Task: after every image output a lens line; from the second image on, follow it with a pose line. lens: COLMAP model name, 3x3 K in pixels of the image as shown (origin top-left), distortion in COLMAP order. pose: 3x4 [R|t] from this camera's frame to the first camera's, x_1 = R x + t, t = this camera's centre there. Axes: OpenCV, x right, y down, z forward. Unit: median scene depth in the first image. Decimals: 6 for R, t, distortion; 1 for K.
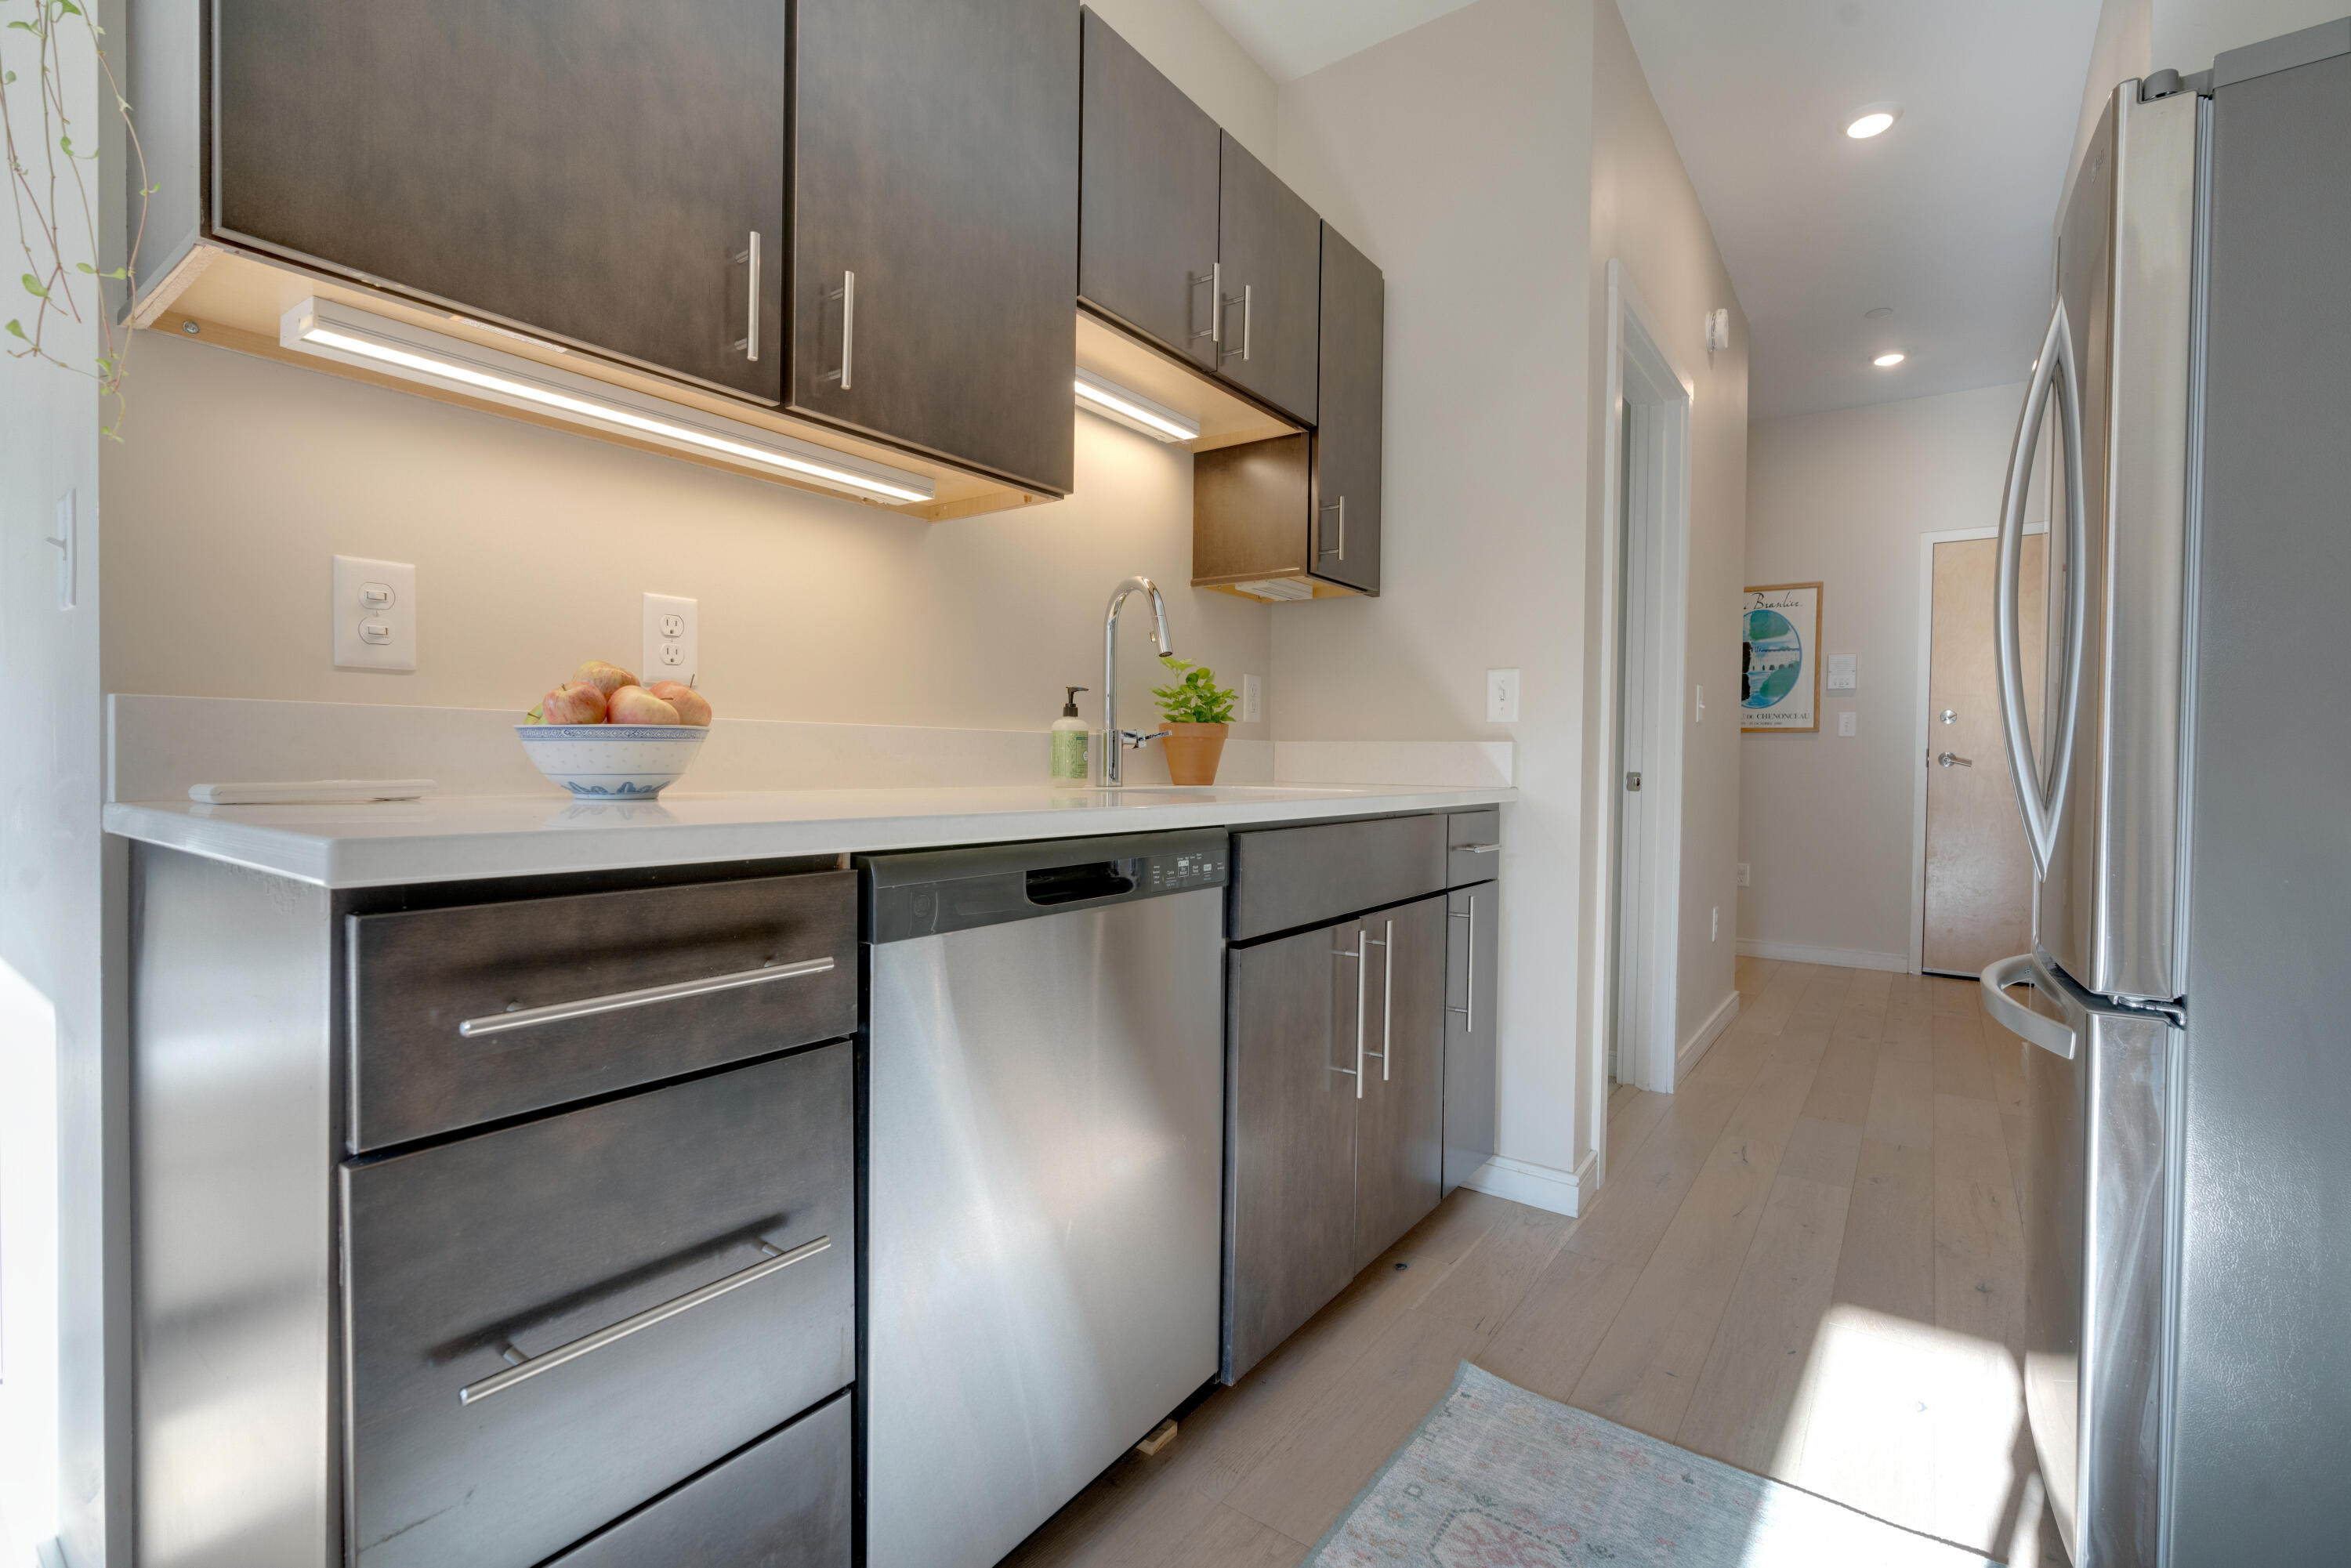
lens RADIAL K [[1048.3, 0, 1184.6], [0, 1048.3, 778.8], [0, 0, 1]] dist [-0.020989, 0.010276]
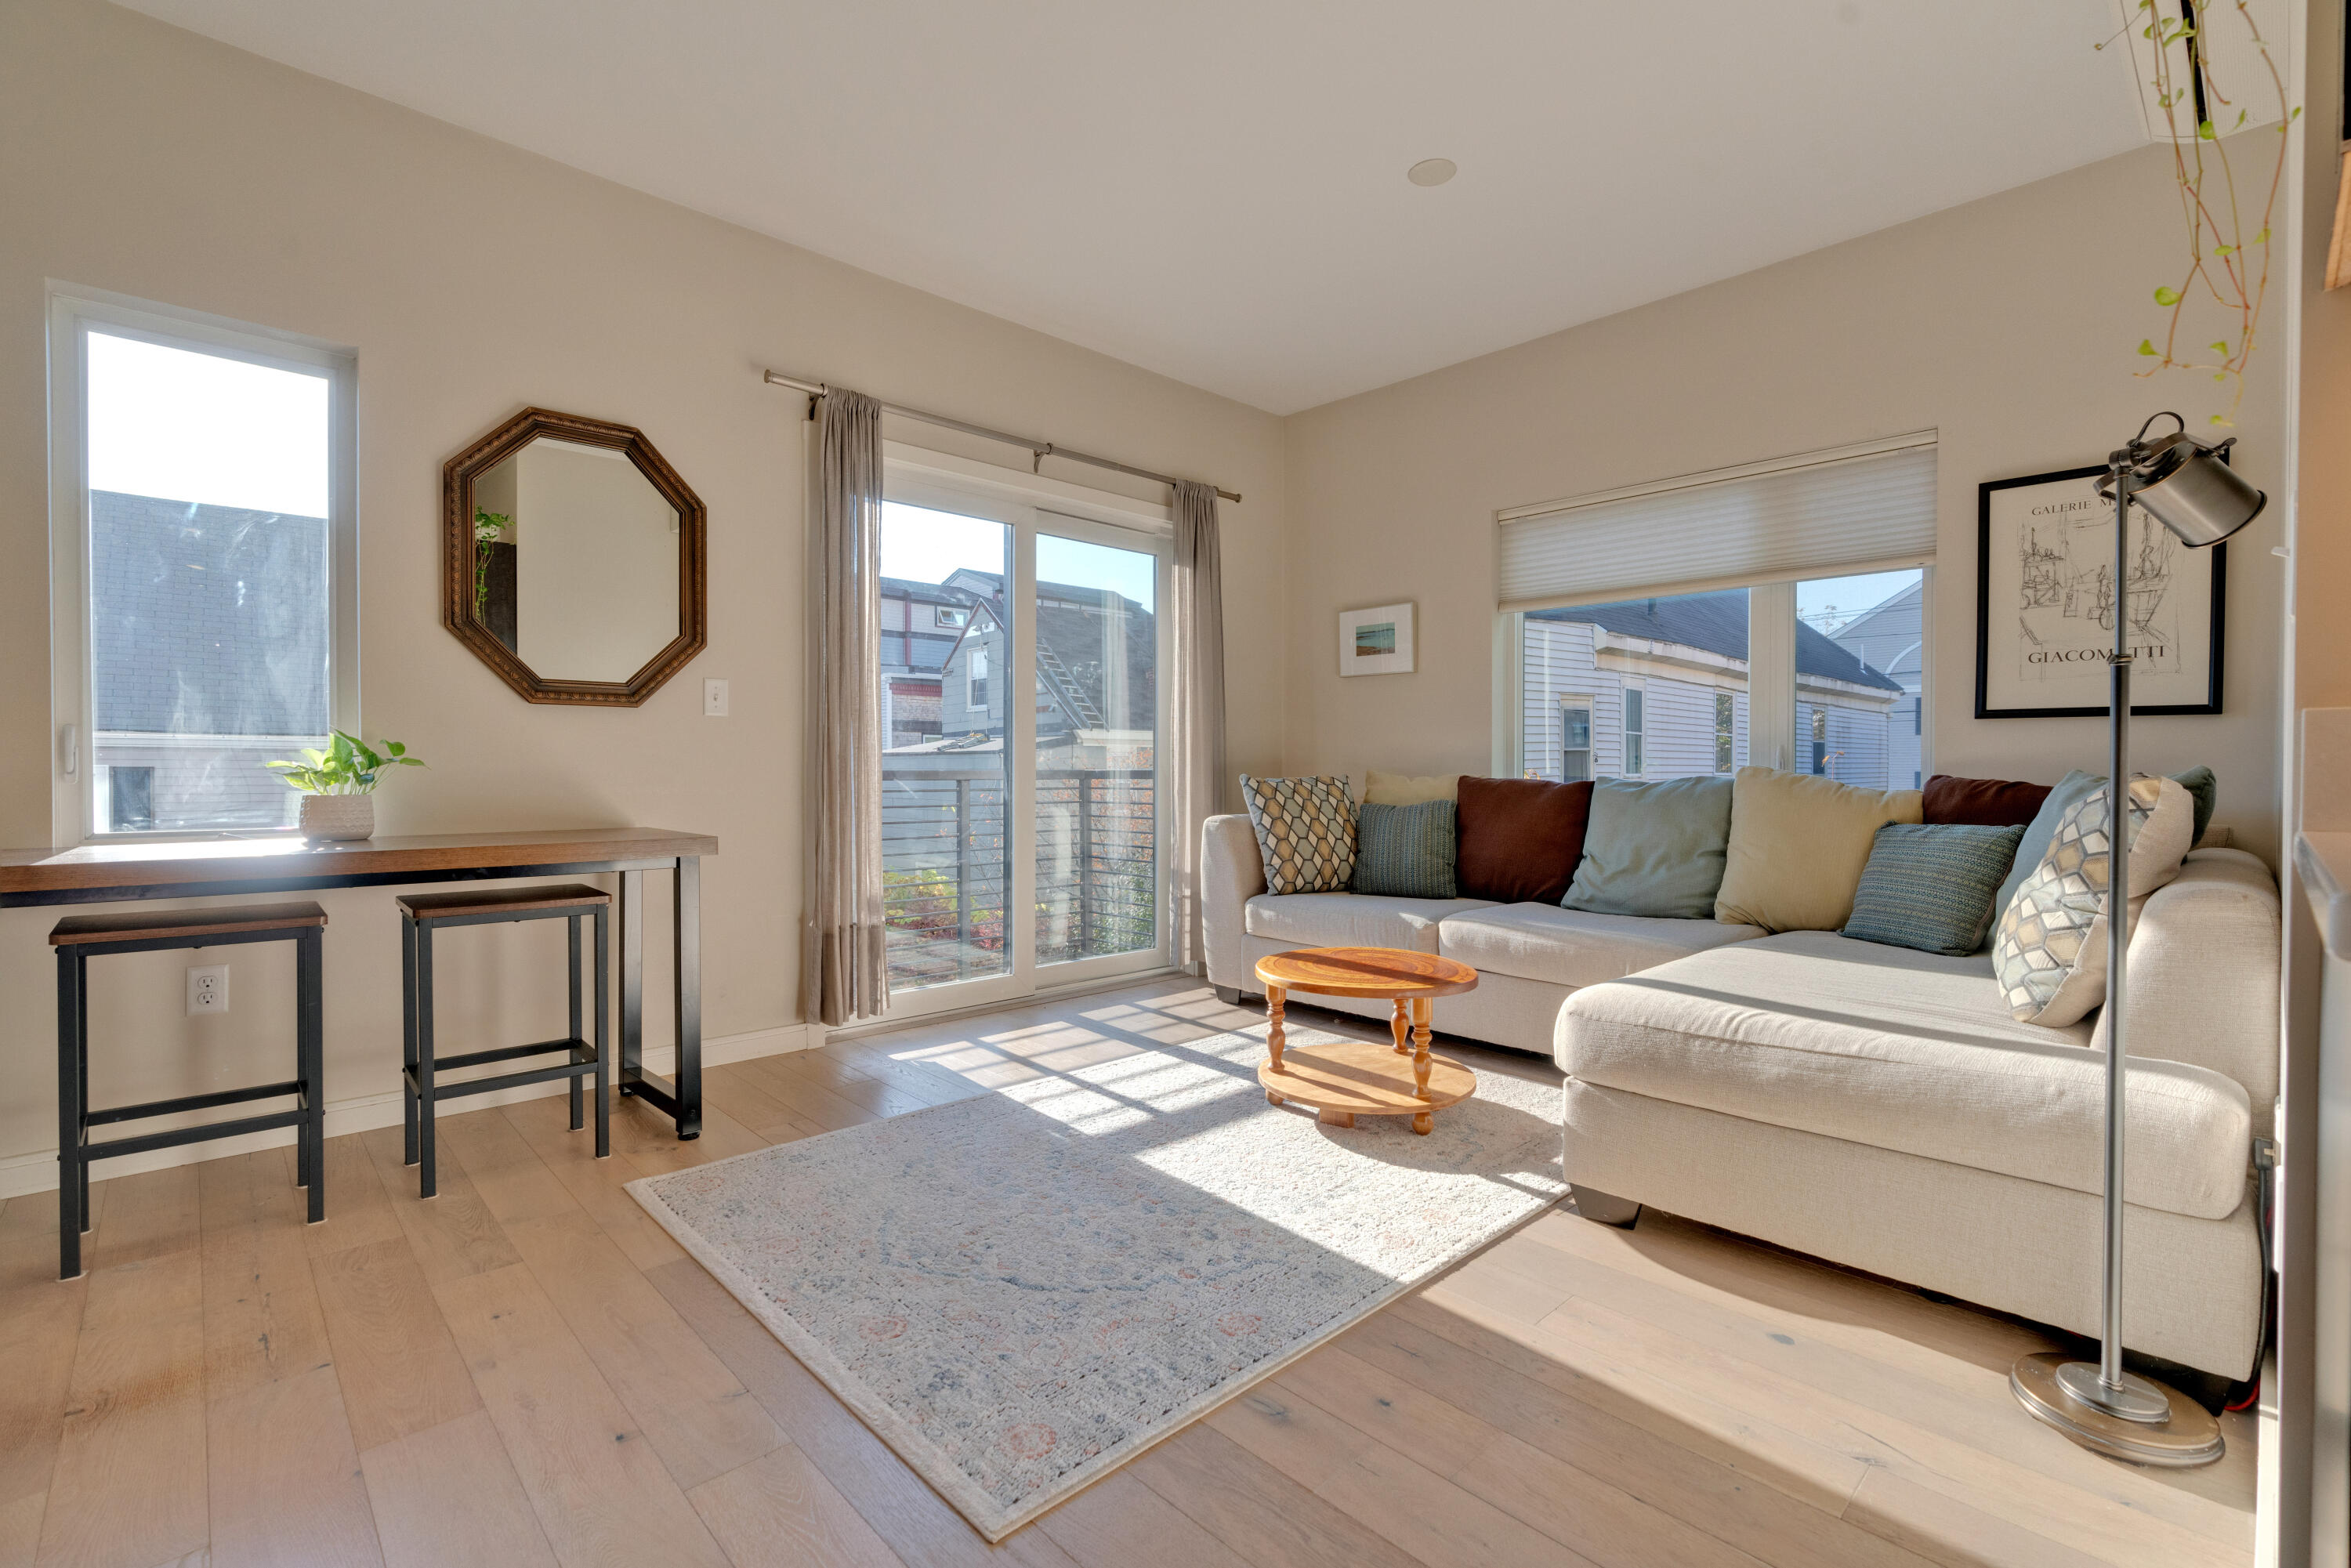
lens RADIAL K [[1048.3, 0, 1184.6], [0, 1048.3, 778.8], [0, 0, 1]] dist [-0.020989, 0.010276]
pose [[-0.182207, -0.004105, -0.983252, 0.007776], [-0.021389, 0.999771, -0.000210, -0.000303], [0.983028, 0.020992, -0.182253, 0.112914]]
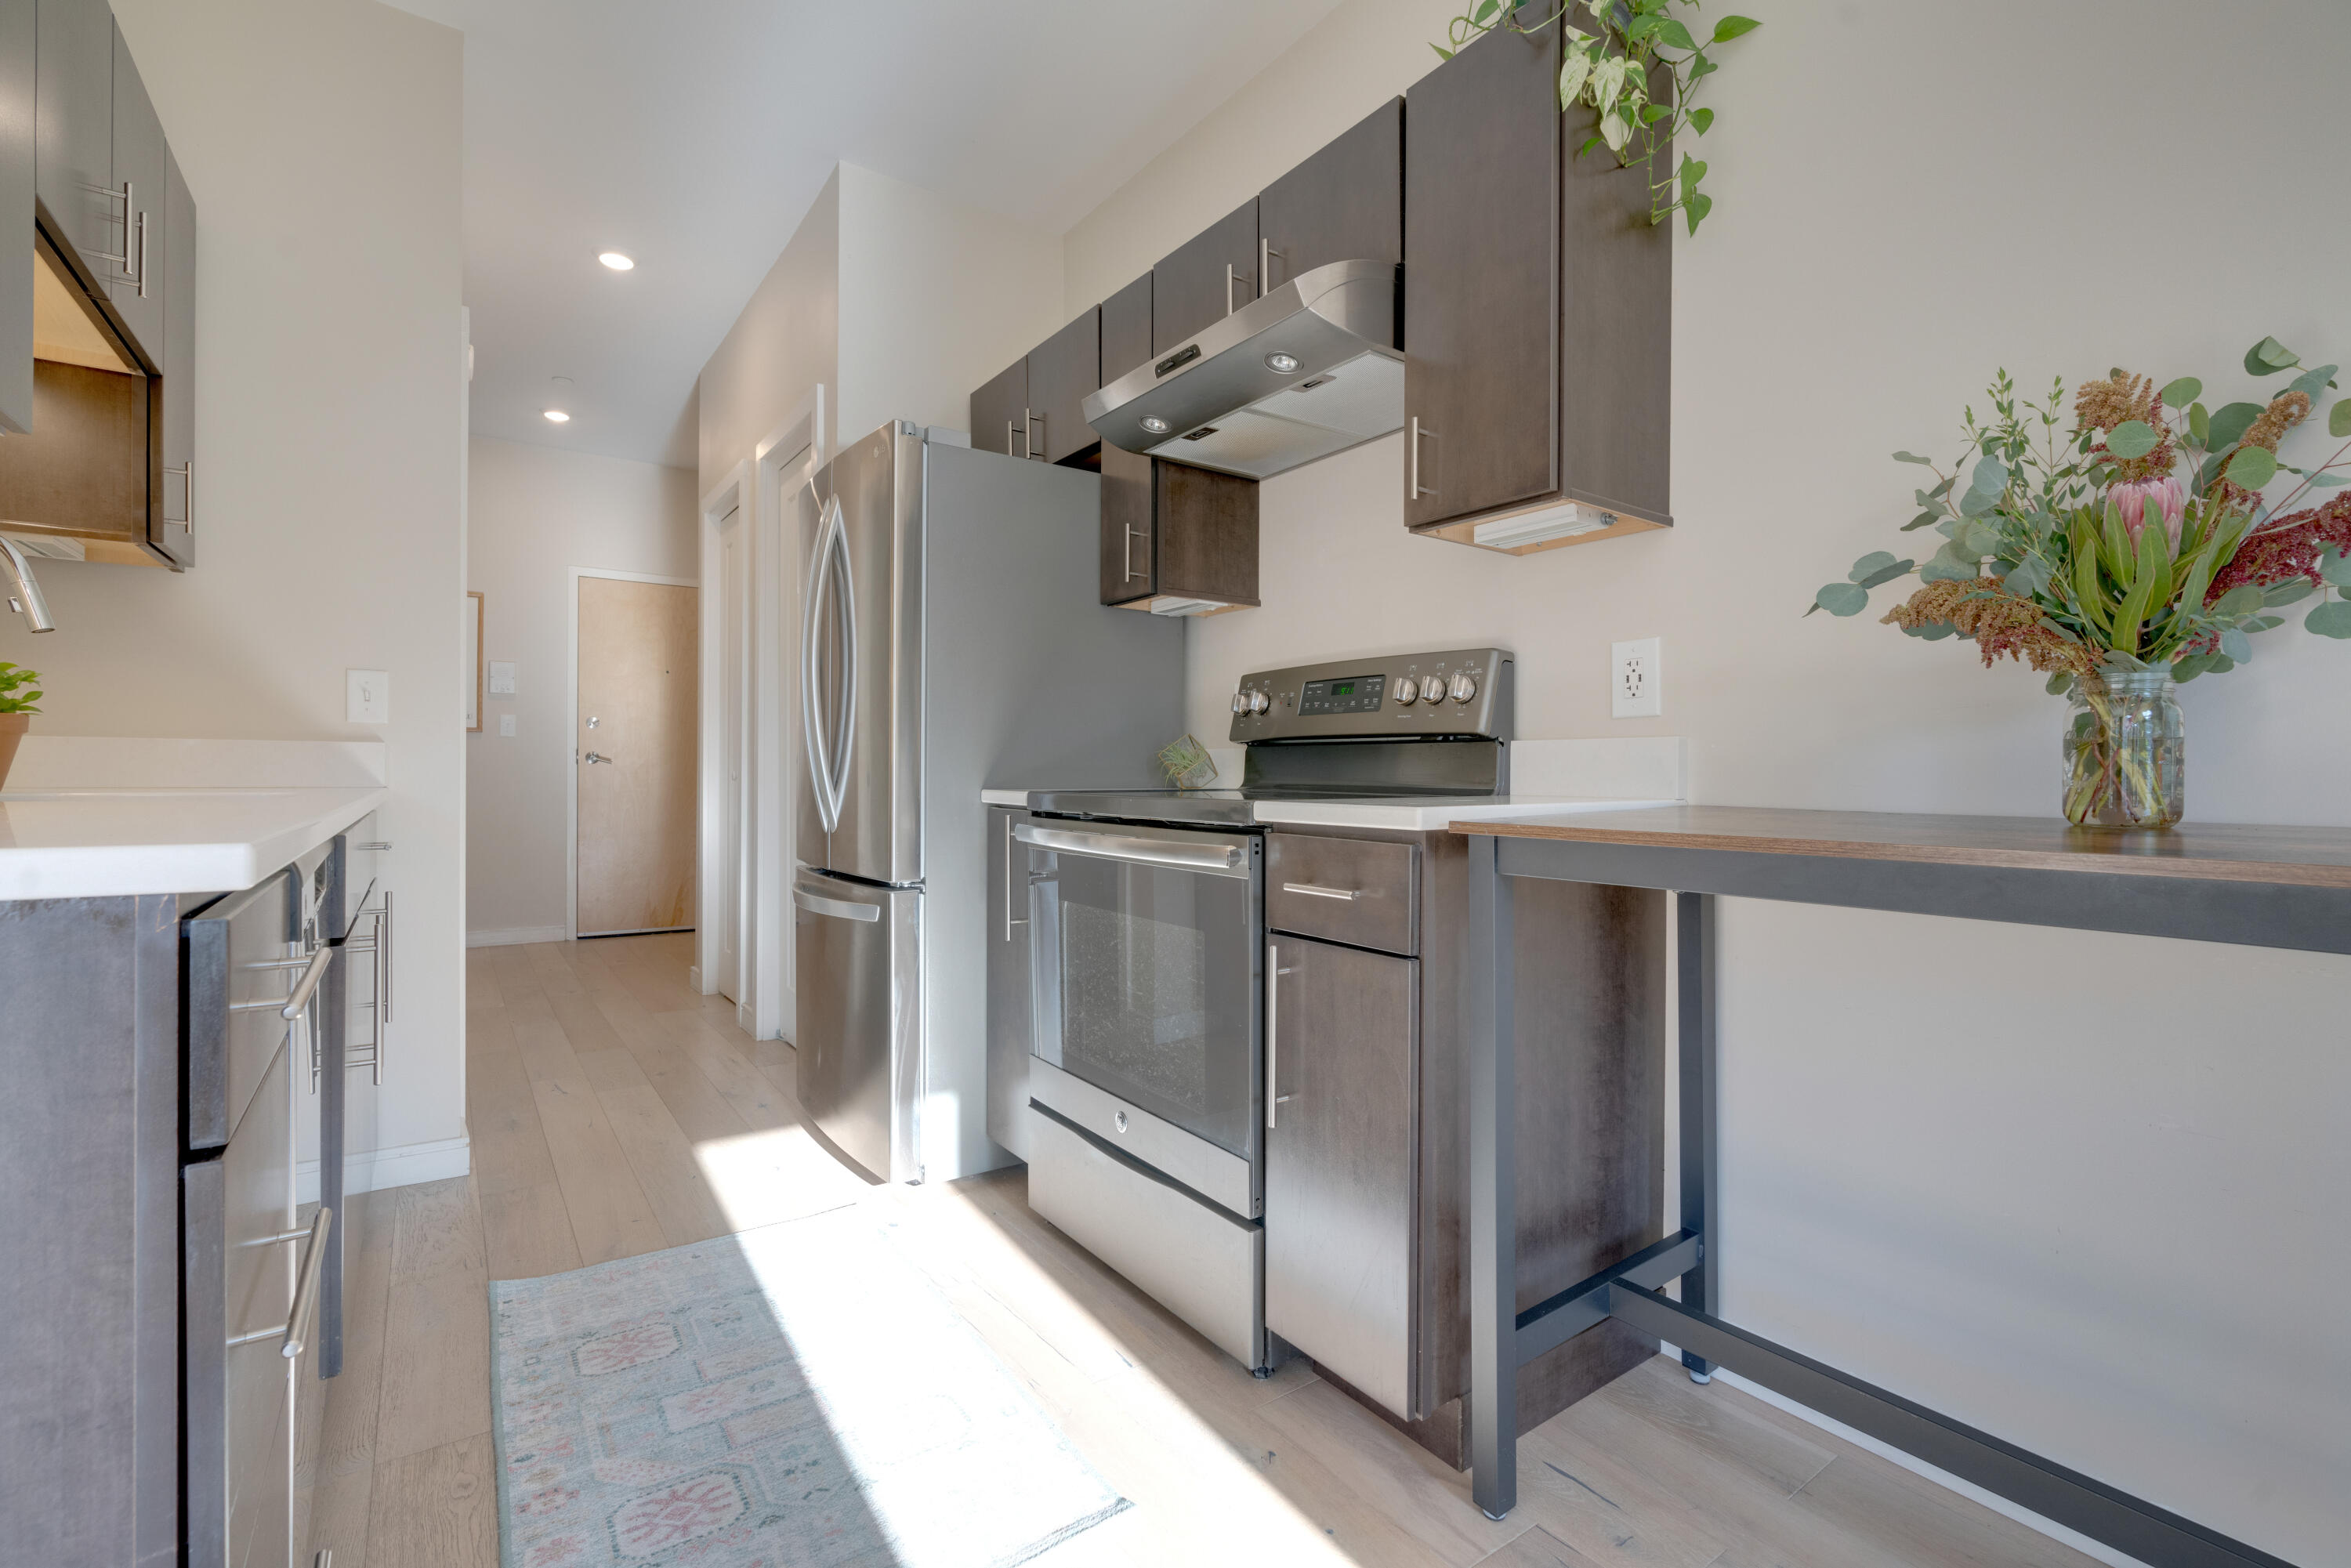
lens RADIAL K [[1048.3, 0, 1184.6], [0, 1048.3, 778.8], [0, 0, 1]] dist [-0.020989, 0.010276]
pose [[0.316924, -0.016411, 0.948309, -0.474992], [0.012565, 0.999835, 0.013104, -0.003780], [-0.948368, 0.007762, 0.317078, -0.082895]]
